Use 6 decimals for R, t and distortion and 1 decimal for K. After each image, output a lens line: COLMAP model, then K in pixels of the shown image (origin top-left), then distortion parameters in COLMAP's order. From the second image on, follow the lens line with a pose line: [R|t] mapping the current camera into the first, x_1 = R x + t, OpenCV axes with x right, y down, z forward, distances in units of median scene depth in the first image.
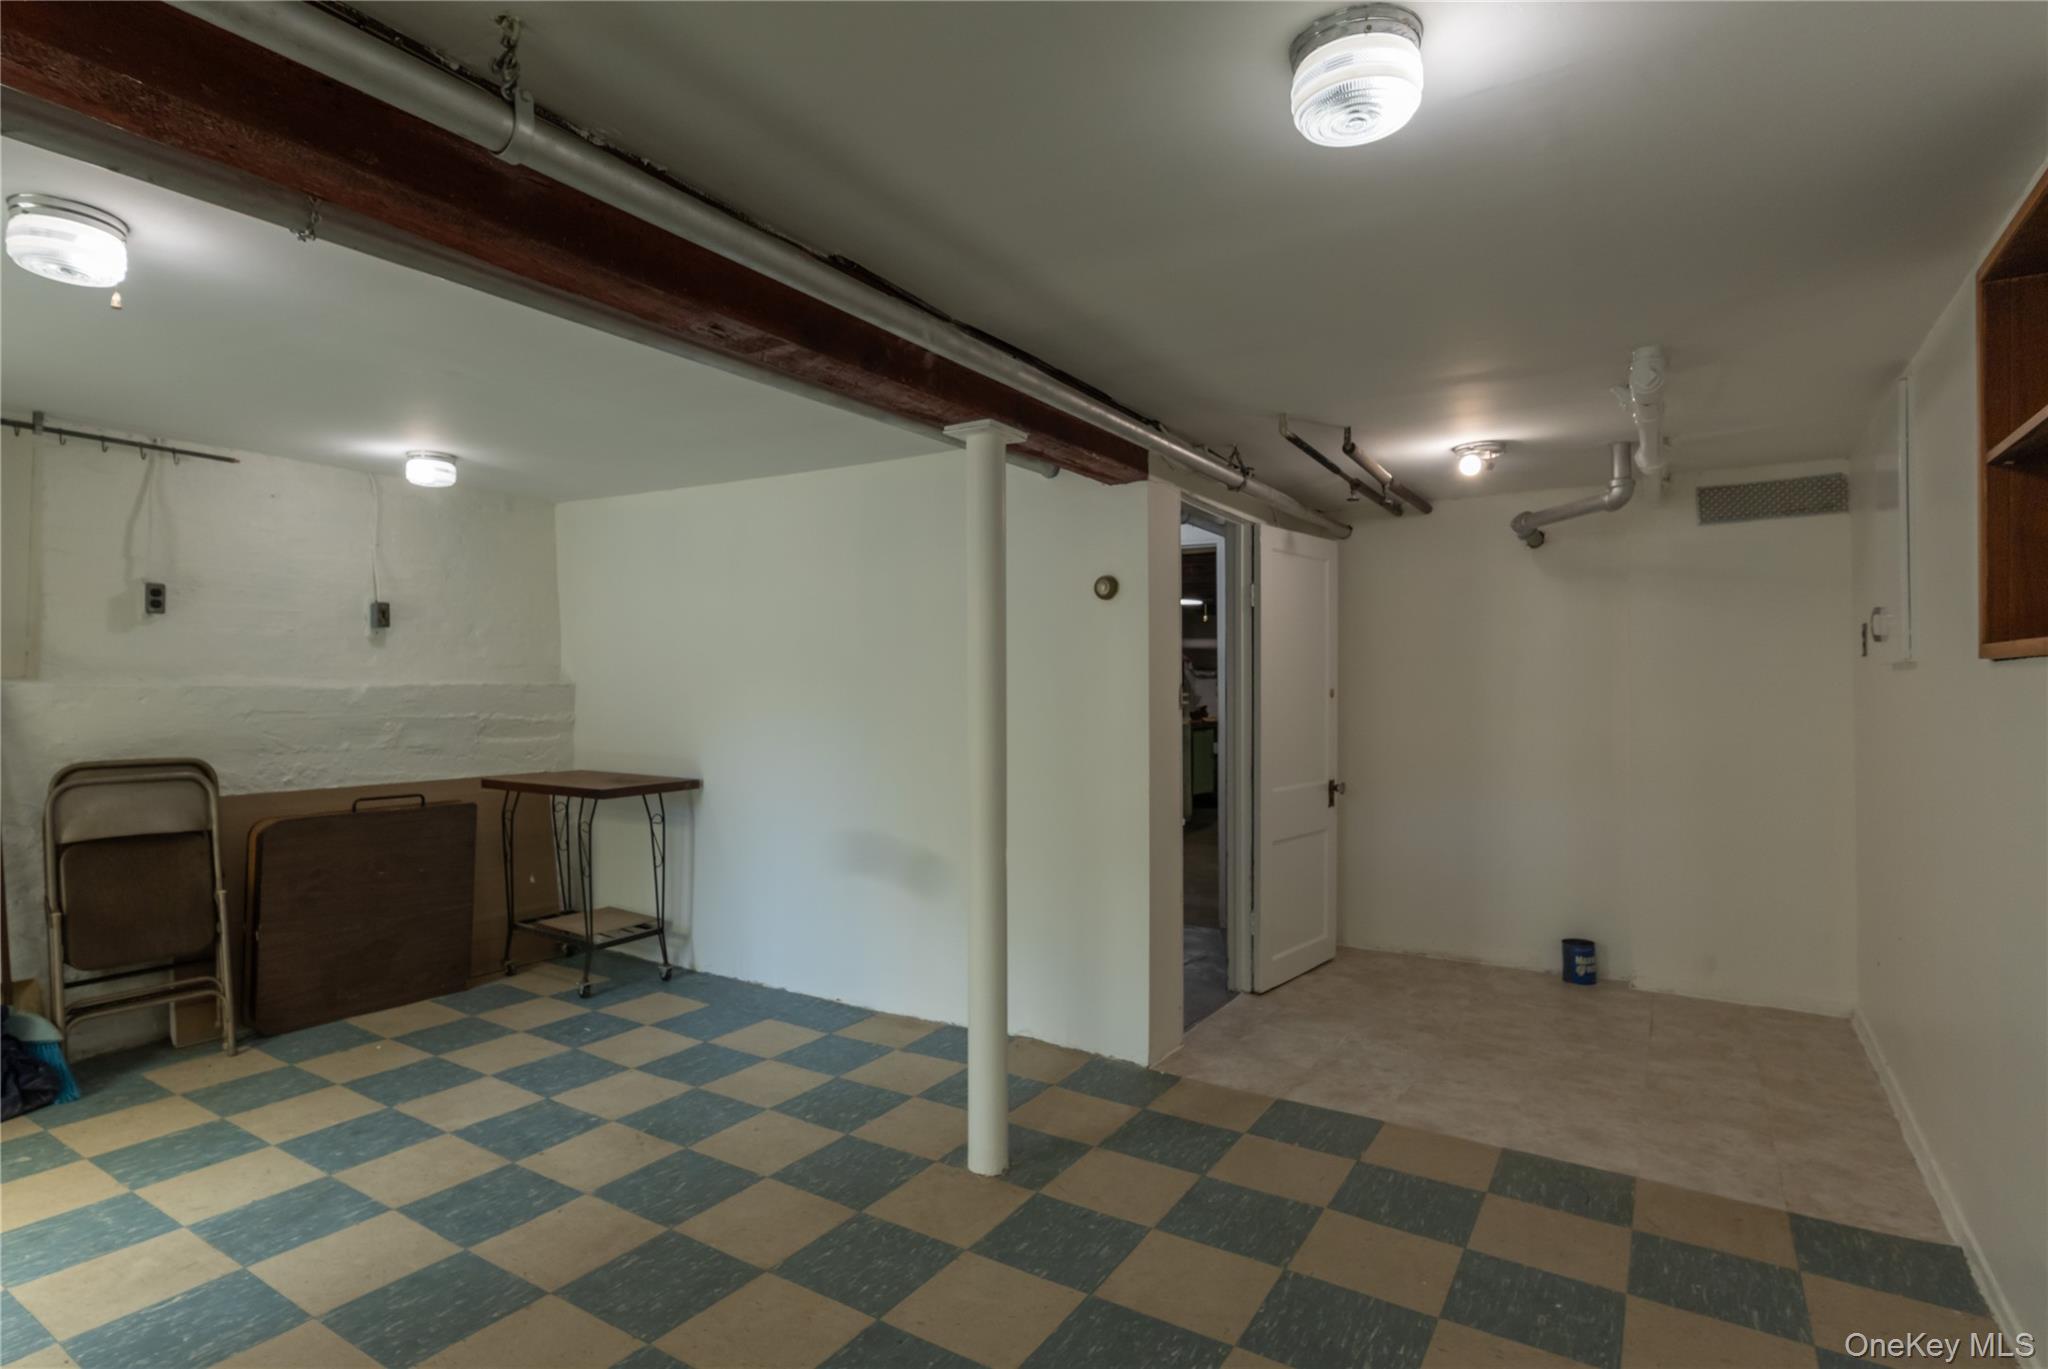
lens RADIAL K [[1056.4, 0, 1020.0], [0, 1056.4, 677.9], [0, 0, 1]] dist [0.001955, -0.000050]
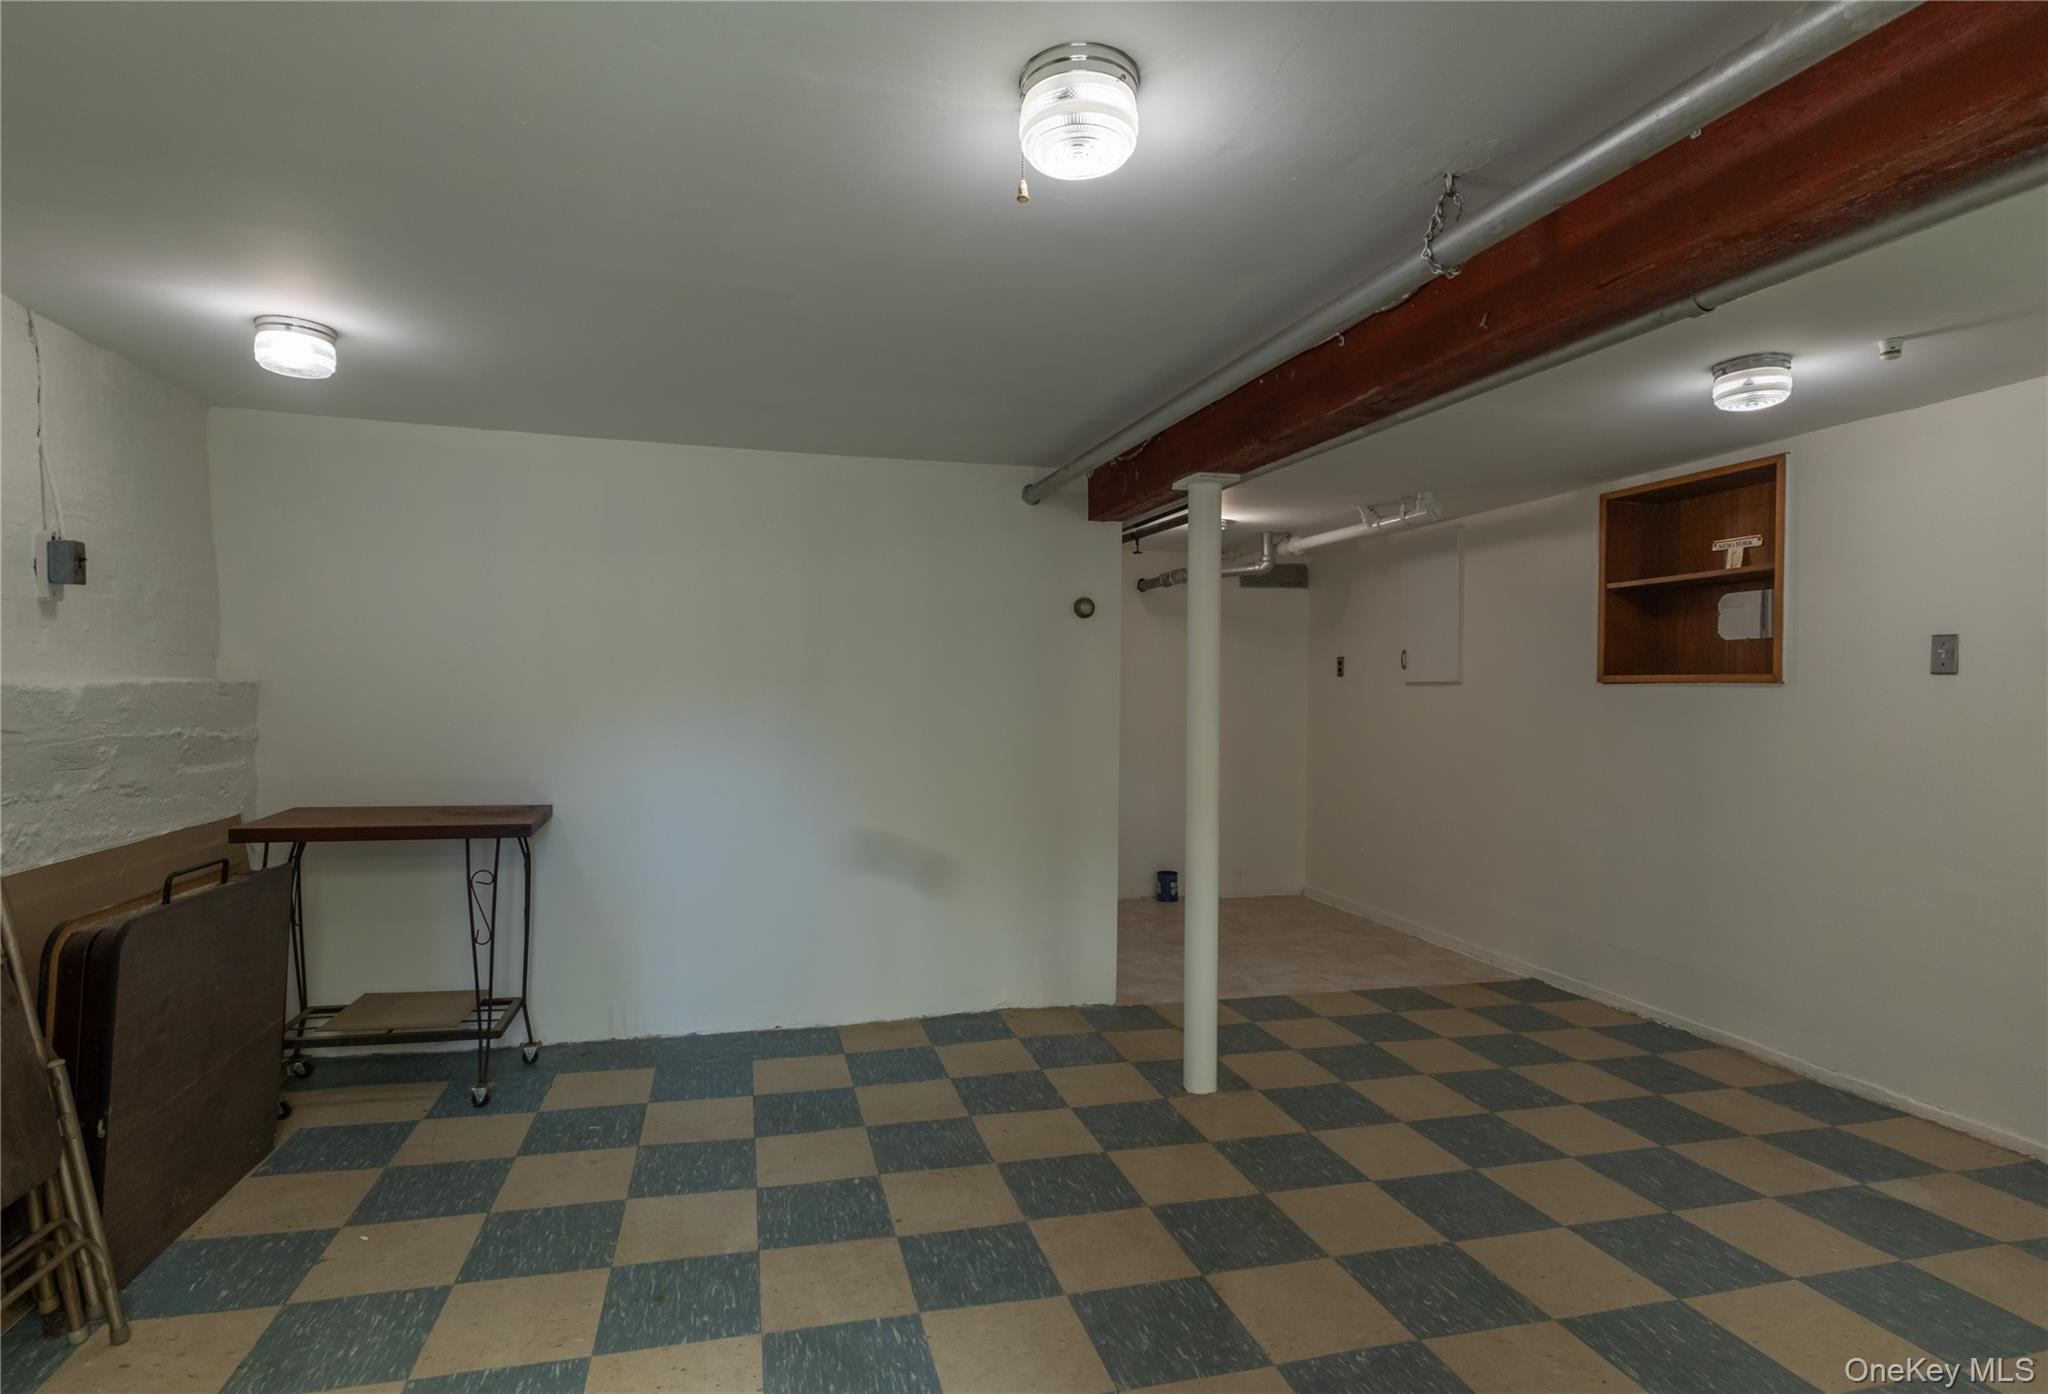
lens RADIAL K [[1019.2, 0, 1015.7], [0, 1019.2, 700.3], [0, 0, 1]] dist [0.001487, 0.000407]
pose [[0.682262, -0.001888, 0.731105, -0.755678], [-0.013614, 0.999790, 0.015285, 0.000715], [-0.730981, -0.020382, 0.682094, 0.266018]]
